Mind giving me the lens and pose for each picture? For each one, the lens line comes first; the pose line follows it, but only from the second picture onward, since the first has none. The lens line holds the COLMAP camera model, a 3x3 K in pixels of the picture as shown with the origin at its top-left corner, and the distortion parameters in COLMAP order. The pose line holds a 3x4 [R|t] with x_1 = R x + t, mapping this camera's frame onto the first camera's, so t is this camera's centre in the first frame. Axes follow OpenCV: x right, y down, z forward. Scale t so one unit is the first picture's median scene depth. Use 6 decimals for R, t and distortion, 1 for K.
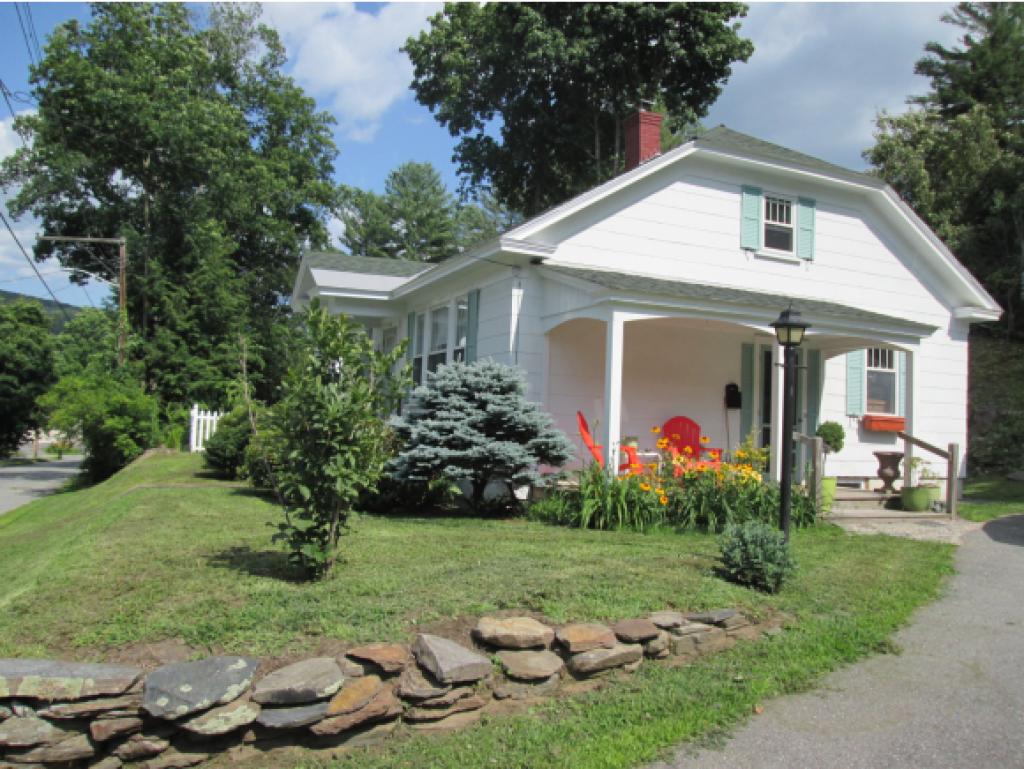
lens RADIAL K [[857.4, 0, 506.9], [0, 857.4, 381.9], [0, 0, 1]] dist [-0.045439, 0.019400]
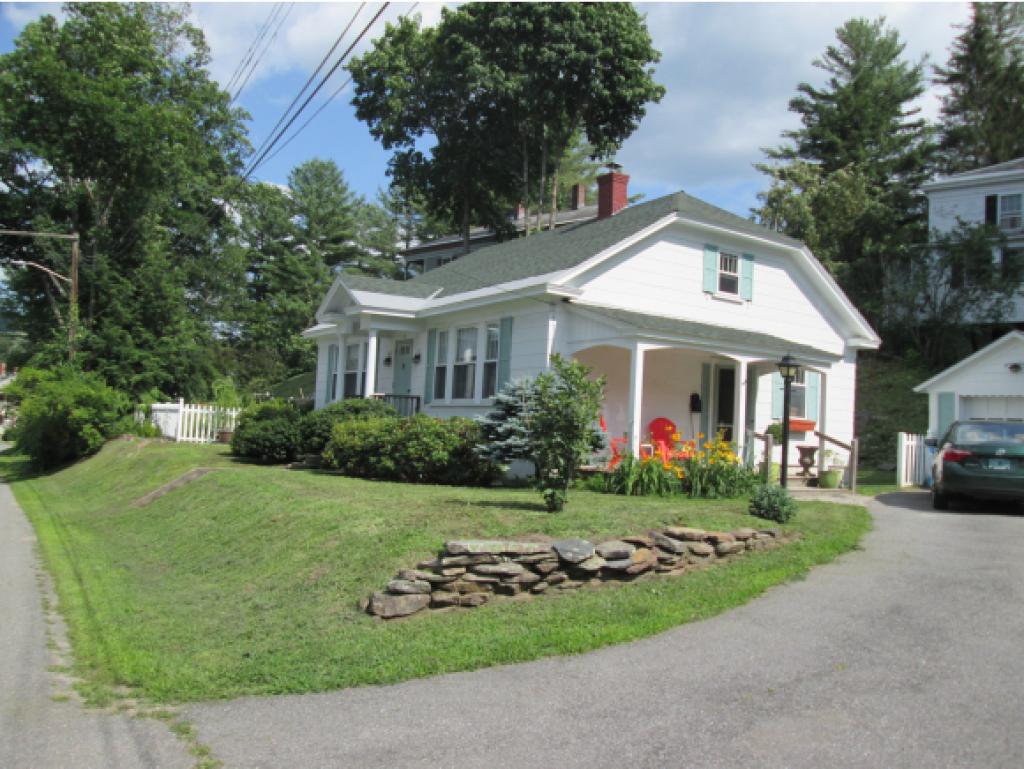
lens RADIAL K [[857.4, 0, 506.9], [0, 857.4, 381.9], [0, 0, 1]] dist [-0.045439, 0.019400]
pose [[0.988526, 0.021867, 0.149458, -0.095648], [-0.022637, 0.999738, 0.003452, -0.005921], [-0.149344, -0.006796, 0.988762, -0.115691]]
